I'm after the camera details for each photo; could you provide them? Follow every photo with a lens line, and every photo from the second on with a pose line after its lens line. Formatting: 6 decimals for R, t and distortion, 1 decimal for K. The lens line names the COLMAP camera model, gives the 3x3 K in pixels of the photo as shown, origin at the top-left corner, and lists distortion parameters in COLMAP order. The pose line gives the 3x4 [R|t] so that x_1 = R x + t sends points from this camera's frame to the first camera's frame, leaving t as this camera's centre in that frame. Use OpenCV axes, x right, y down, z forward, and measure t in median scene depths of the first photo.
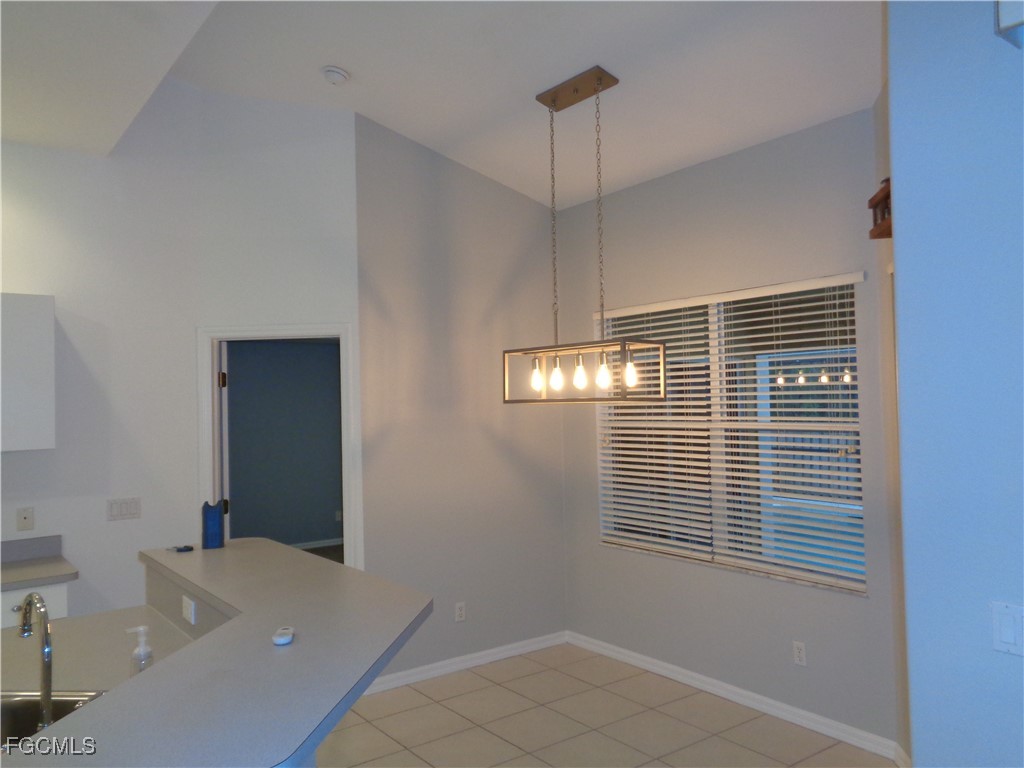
lens RADIAL K [[777.6, 0, 512.3], [0, 777.6, 378.4], [0, 0, 1]] dist [0.018623, 0.001050]
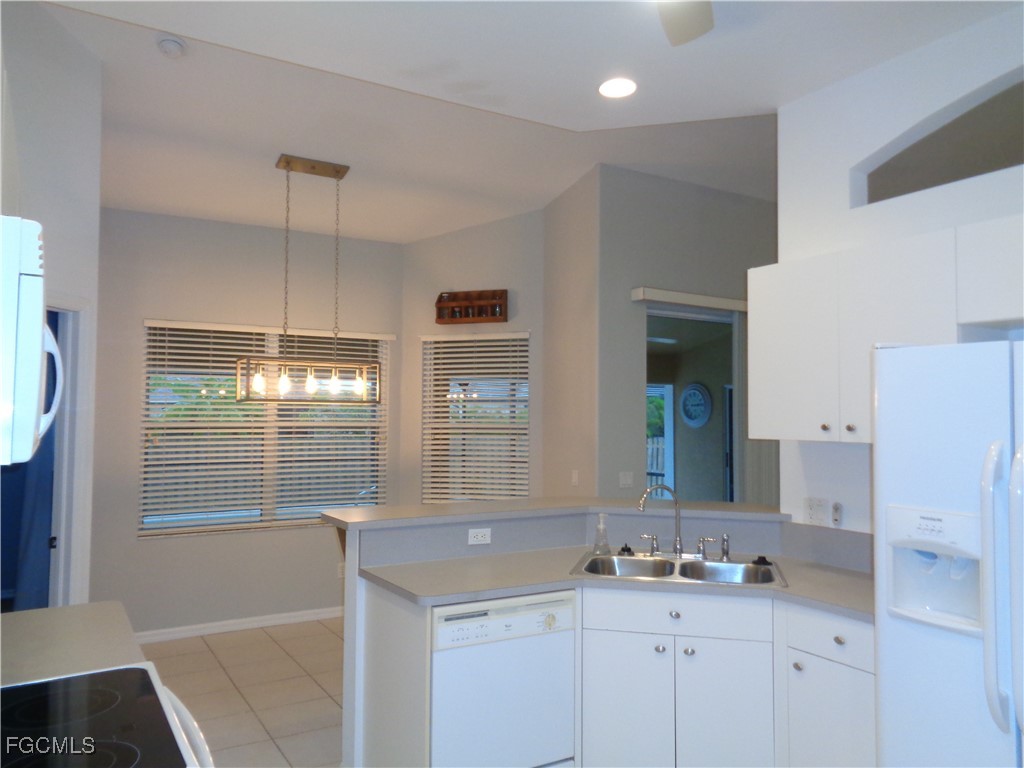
lens RADIAL K [[769.4, 0, 511.0], [0, 769.4, 380.6], [0, 0, 1]] dist [0.006558, 0.001851]
pose [[0.103152, 0.065047, 0.992536, -1.059903], [-0.034987, 0.997479, -0.061735, 0.055278], [-0.994050, -0.028358, 0.105168, 0.474019]]
